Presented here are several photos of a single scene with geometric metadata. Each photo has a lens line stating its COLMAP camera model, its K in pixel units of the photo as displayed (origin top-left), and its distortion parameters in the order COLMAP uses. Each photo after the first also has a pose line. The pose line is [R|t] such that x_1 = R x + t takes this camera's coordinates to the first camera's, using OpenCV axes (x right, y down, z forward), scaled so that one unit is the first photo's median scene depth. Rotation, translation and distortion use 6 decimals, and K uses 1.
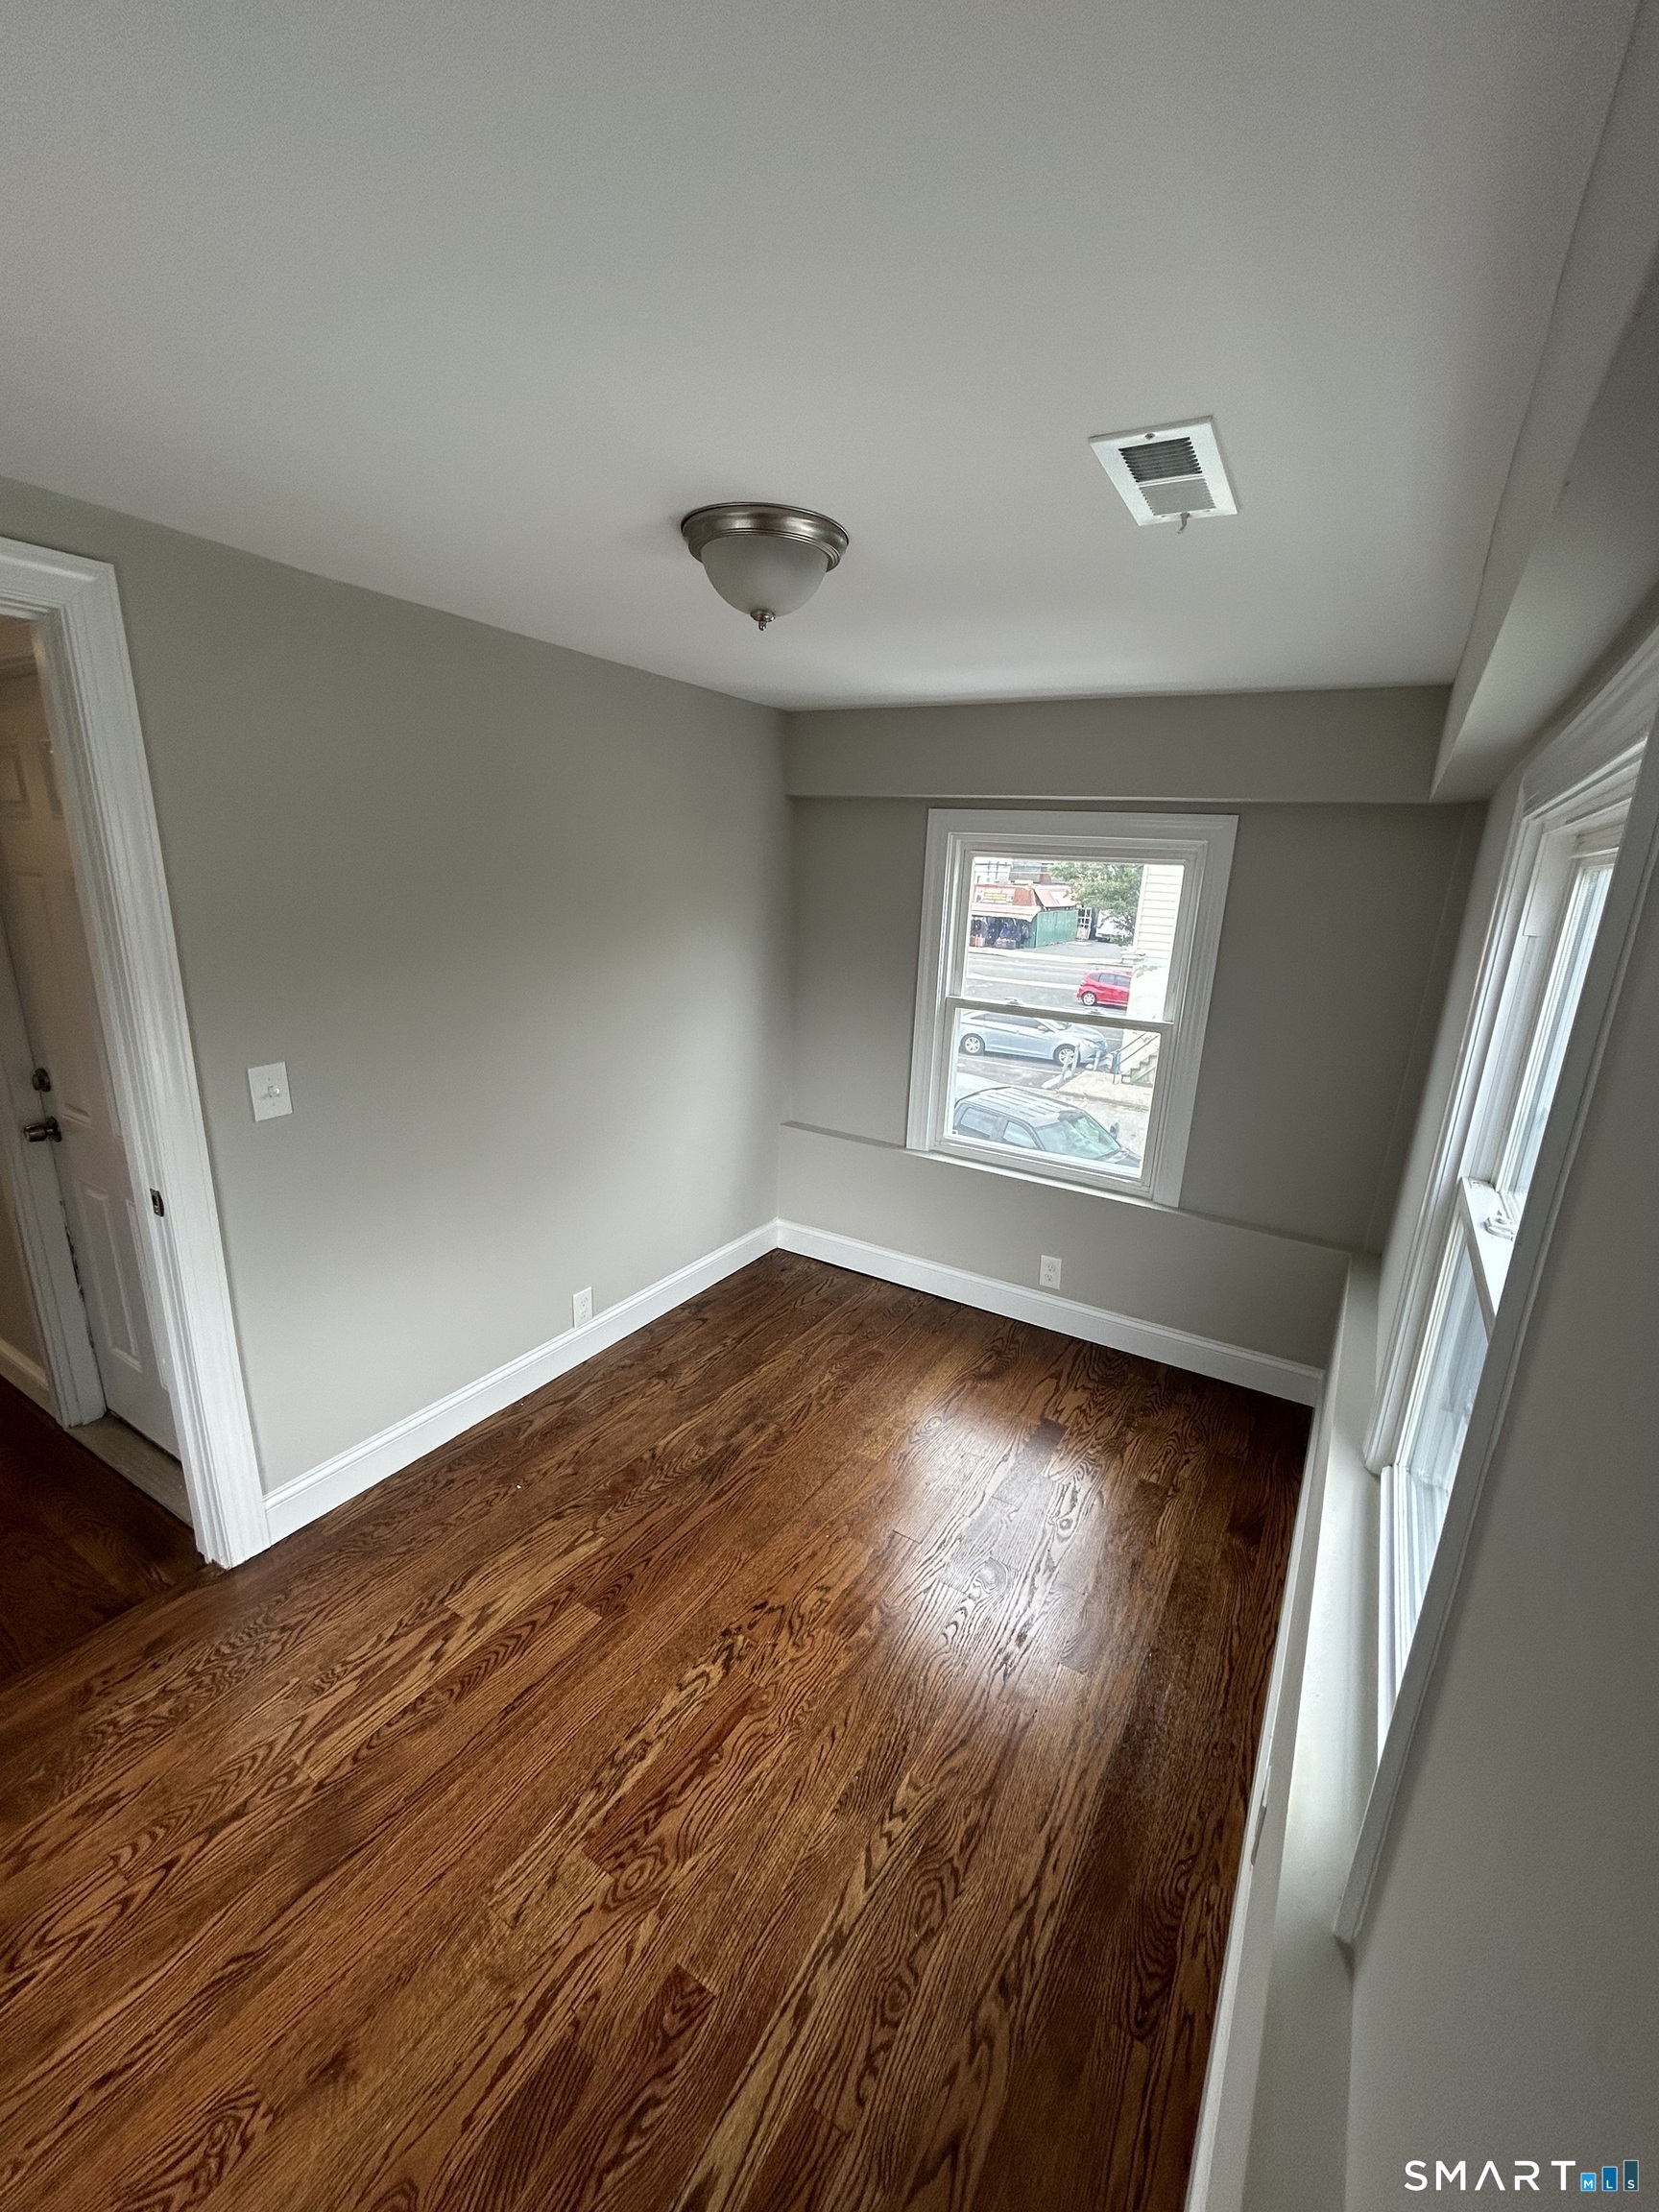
lens RADIAL K [[893.2, 0, 836.6], [0, 893.2, 1111.8], [0, 0, 1]] dist [-0.002527, 0.000817]
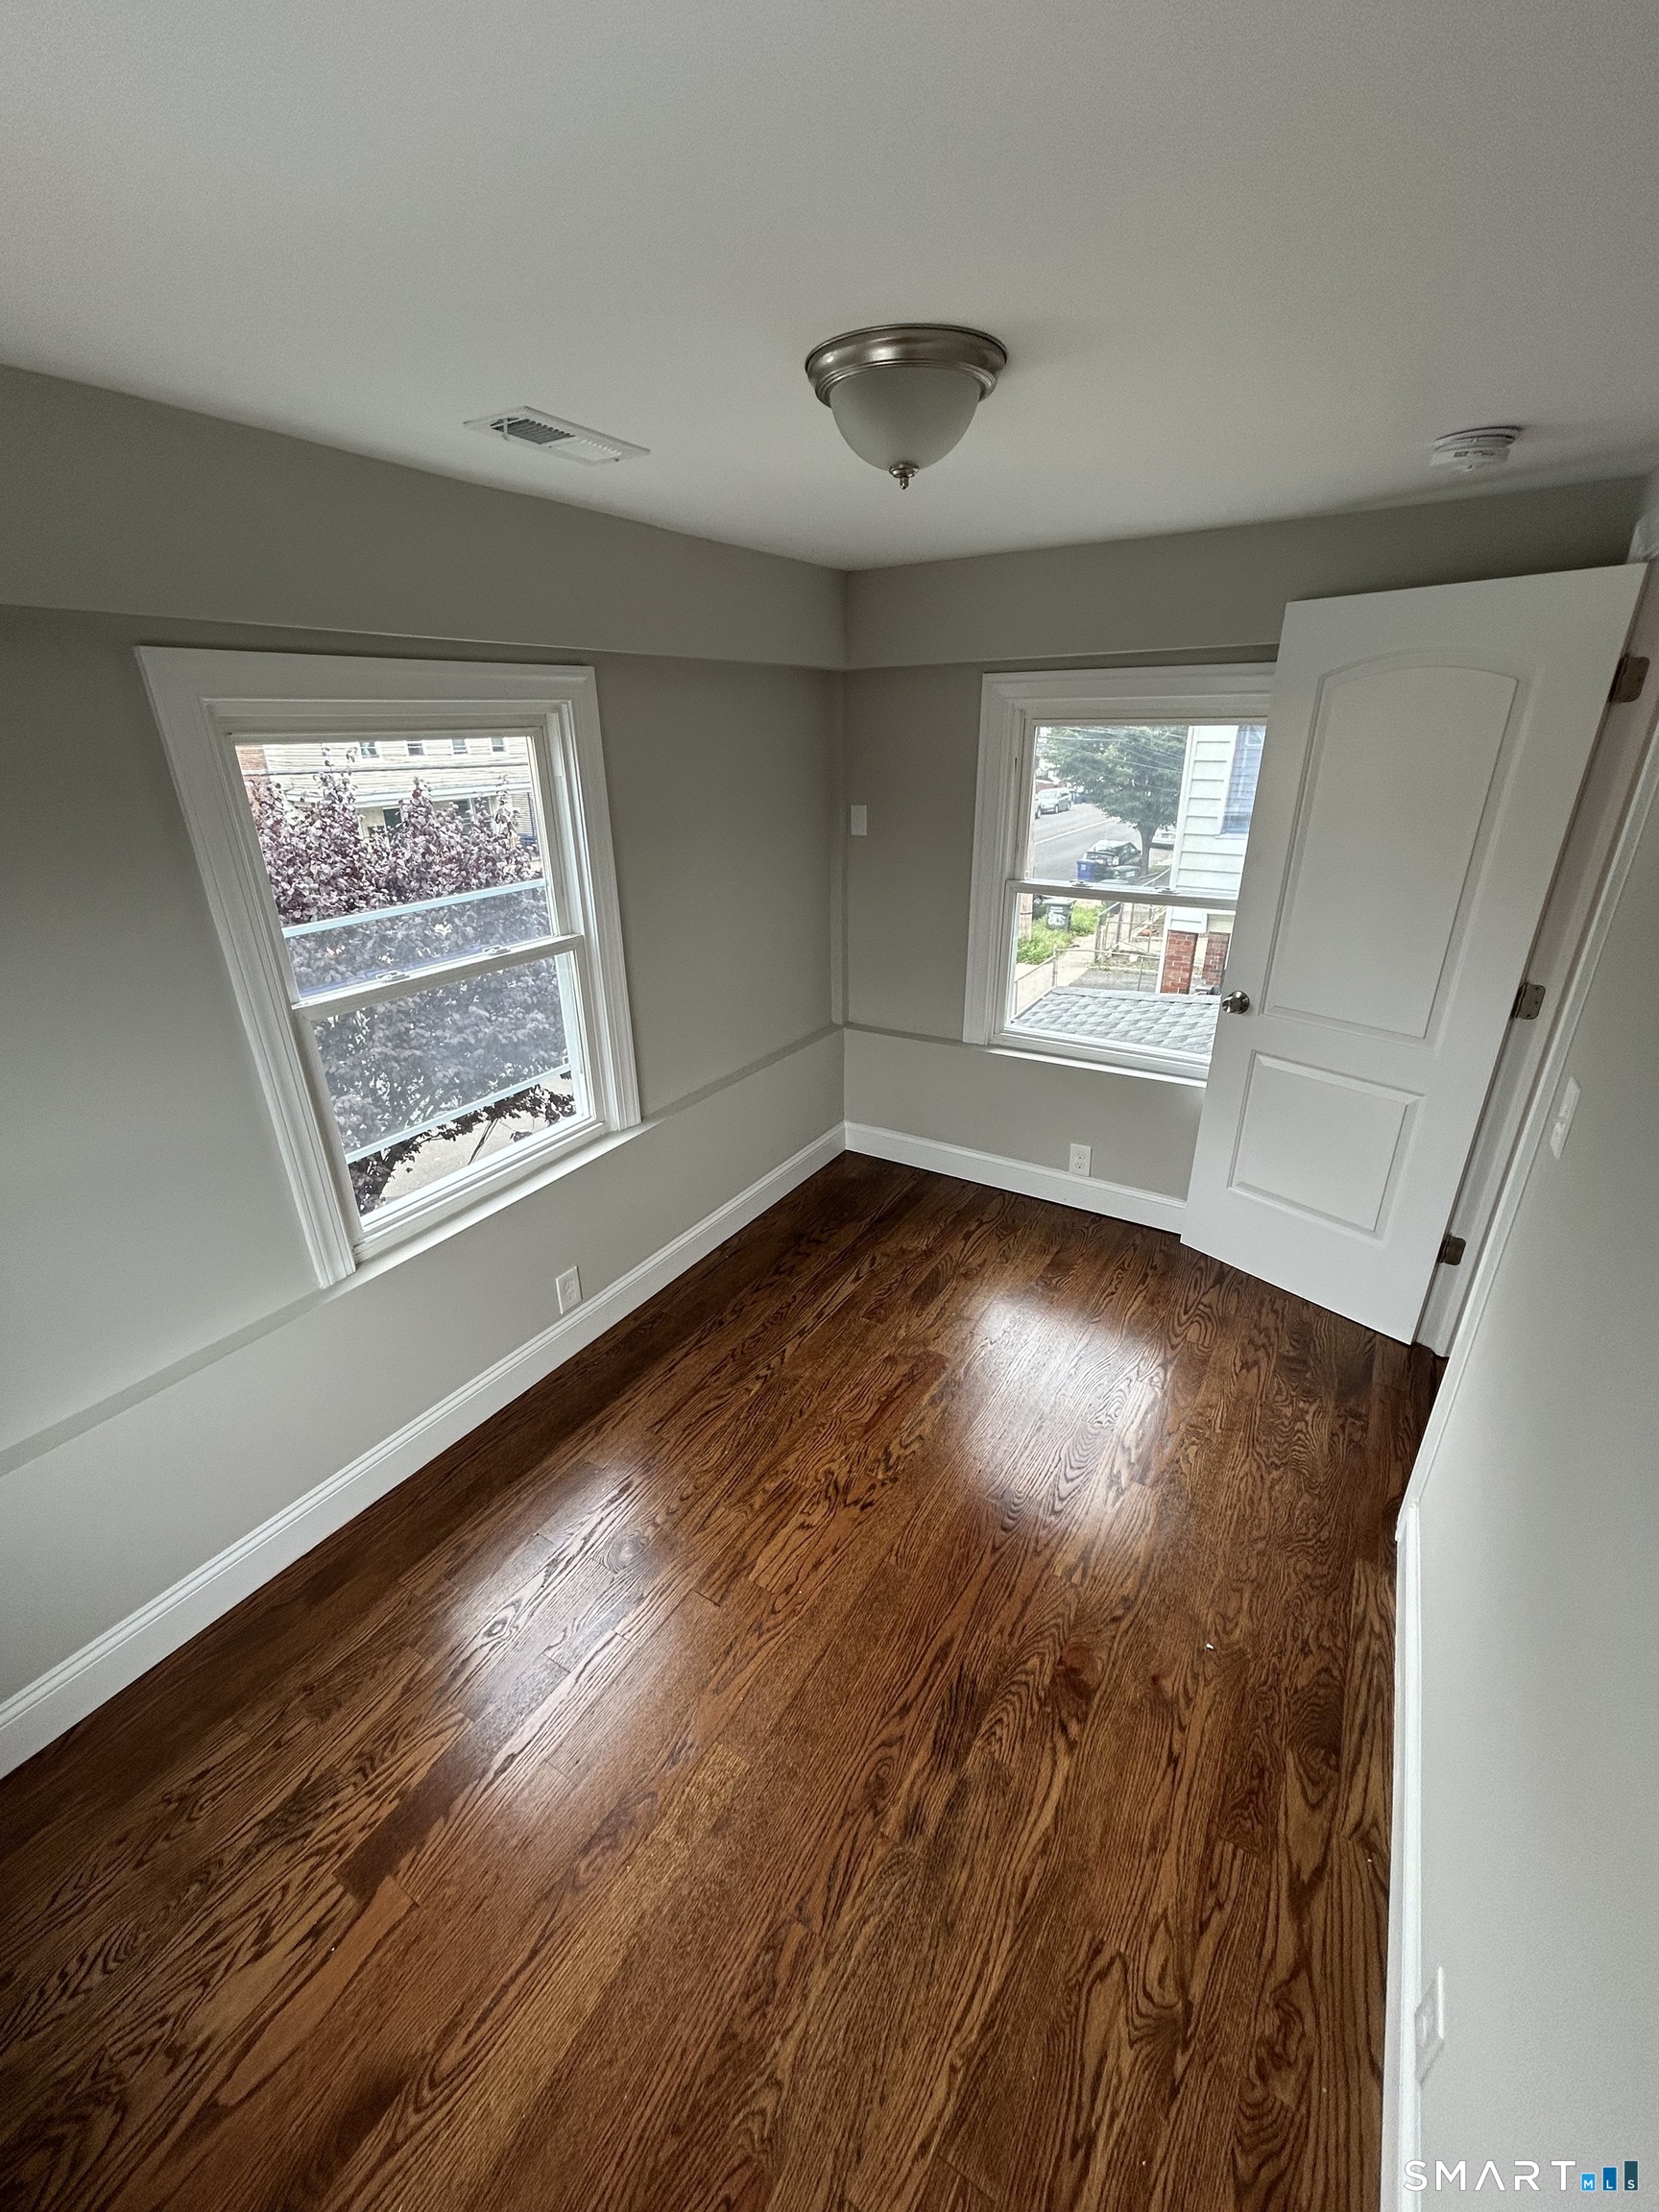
lens RADIAL K [[893.2, 0, 834.1], [0, 893.2, 1106.0], [0, 0, 1]] dist [-0.002527, 0.000817]
pose [[-0.999496, -0.029426, -0.011914, -0.019598], [-0.030420, 0.780401, 0.624538, -0.424300], [-0.009080, 0.624586, -0.780903, 1.411006]]
